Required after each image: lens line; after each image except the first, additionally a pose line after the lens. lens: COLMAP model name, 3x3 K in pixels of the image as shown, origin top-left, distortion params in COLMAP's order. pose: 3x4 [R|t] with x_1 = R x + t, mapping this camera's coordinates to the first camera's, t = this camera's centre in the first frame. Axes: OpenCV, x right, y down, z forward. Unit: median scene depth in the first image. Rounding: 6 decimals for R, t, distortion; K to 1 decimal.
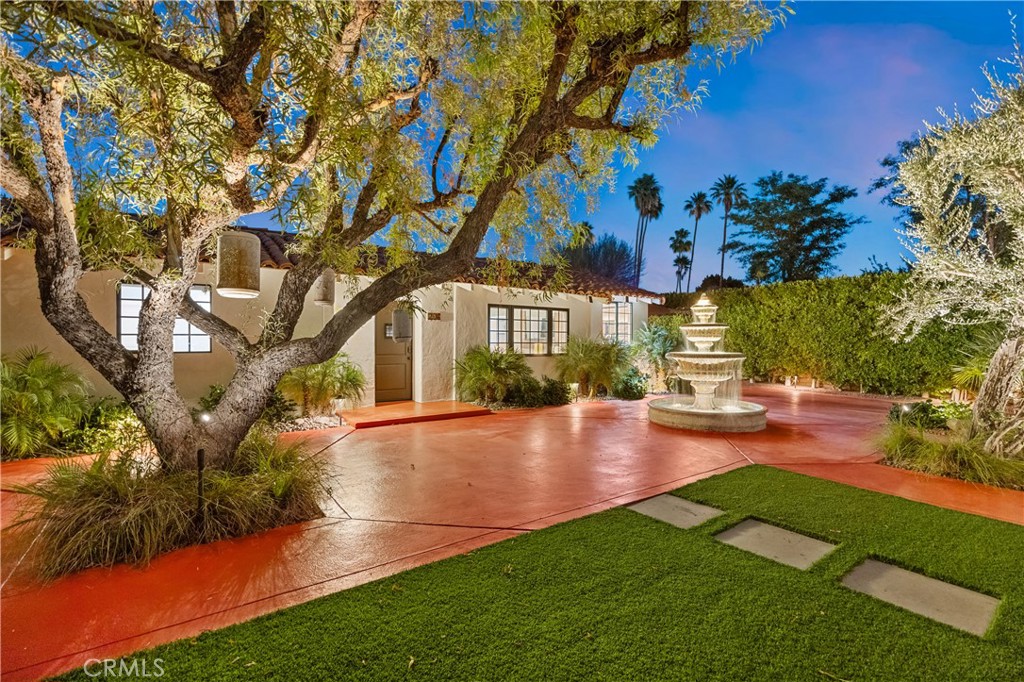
lens RADIAL K [[473.4, 0, 516.1], [0, 473.4, 344.1], [0, 0, 1]] dist [-0.001567, -0.000259]
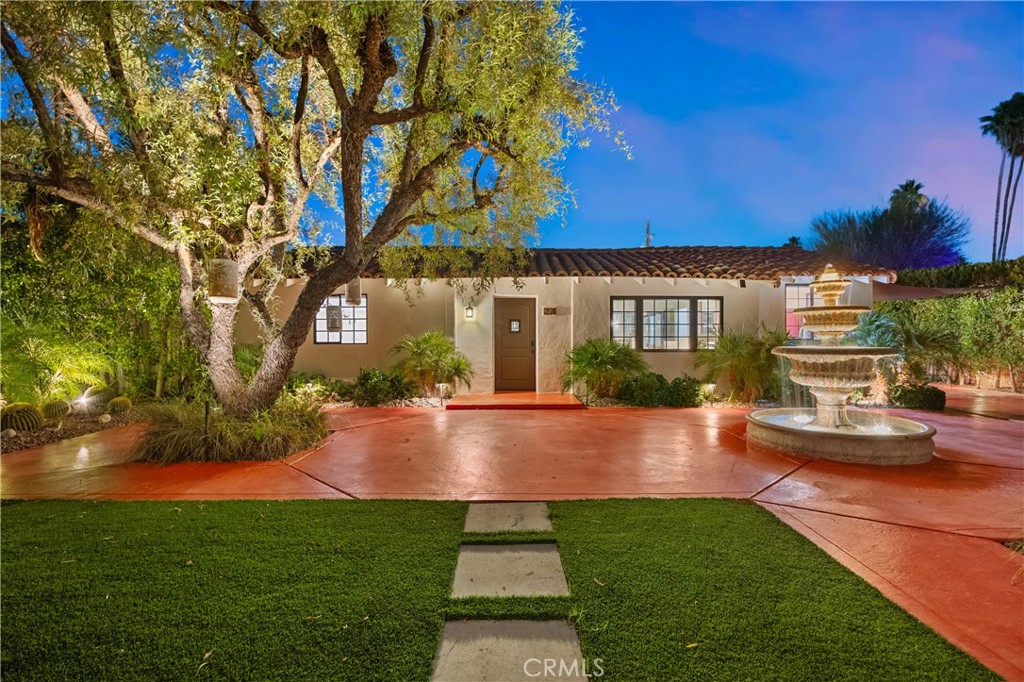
lens RADIAL K [[464.2, 0, 512.0], [0, 464.2, 341.0], [0, 0, 1]] dist [0.000532, -0.000043]
pose [[0.810480, -0.001022, -0.585765, 0.342192], [-0.000494, 0.999997, -0.002429, 0.008971], [0.585766, 0.002258, 0.810477, 0.118424]]
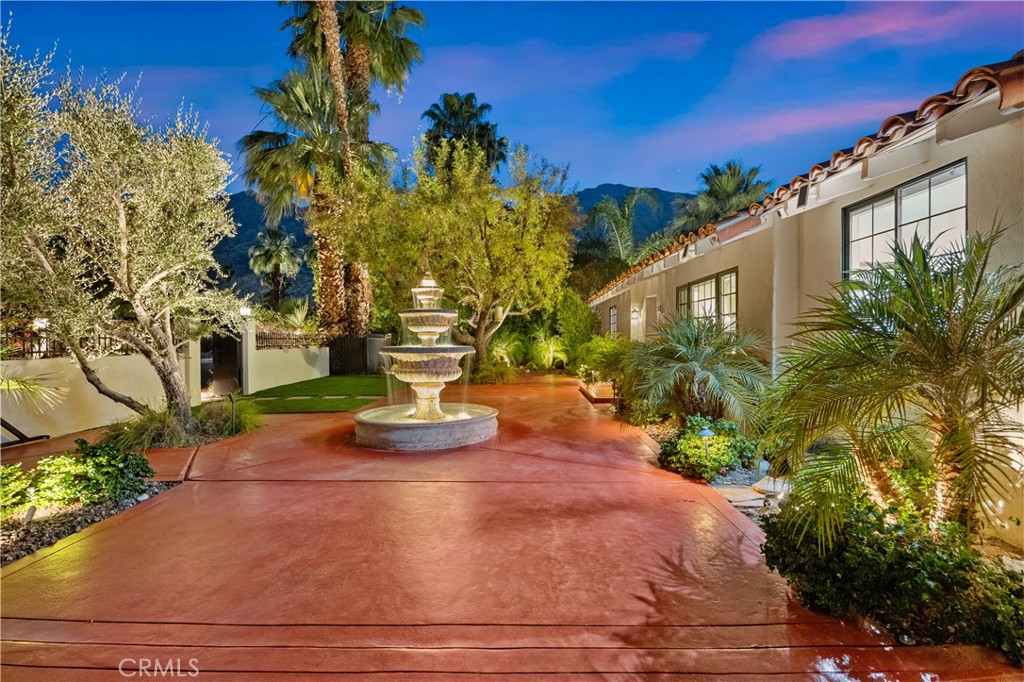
lens RADIAL K [[458.0, 0, 512.0], [0, 458.0, 341.0], [0, 0, 1]] dist [-0.017353, 0.000115]
pose [[-0.609546, 0.007274, -0.792717, 0.753763], [-0.001228, 0.999948, 0.010119, 0.000754], [0.792750, 0.007141, -0.609505, 1.292010]]
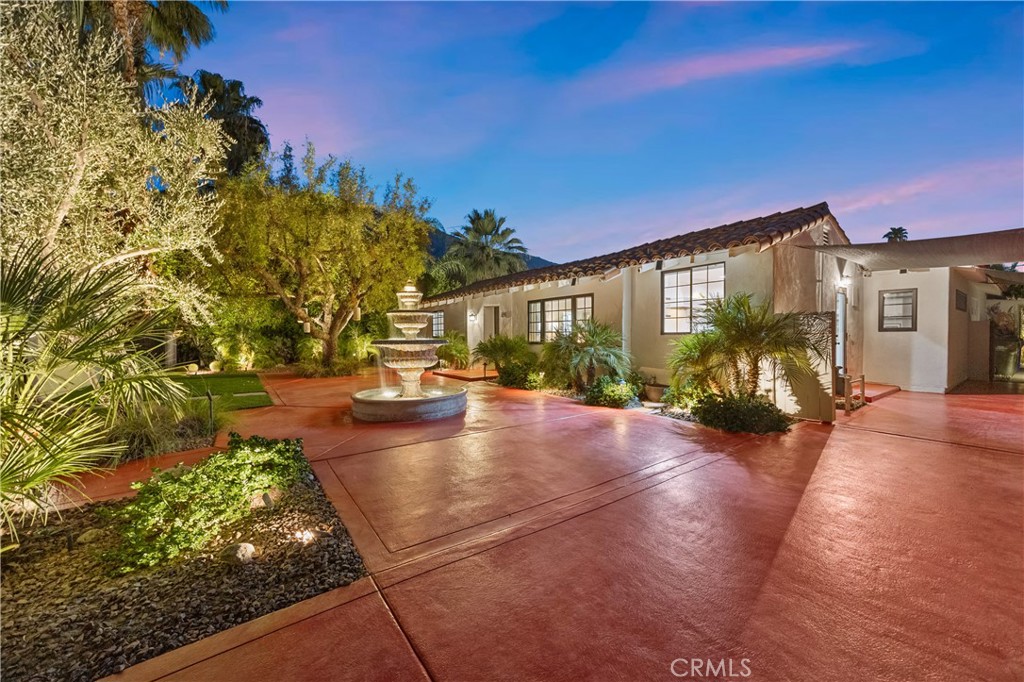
lens RADIAL K [[386.8, 0, 517.8], [0, 386.8, 341.3], [0, 0, 1]] dist [-0.000859, -0.000091]
pose [[-0.006165, 0.013028, -0.999896, 0.989318], [-0.001983, 0.999913, 0.013041, 0.008897], [0.999979, 0.002063, -0.006138, 1.006709]]
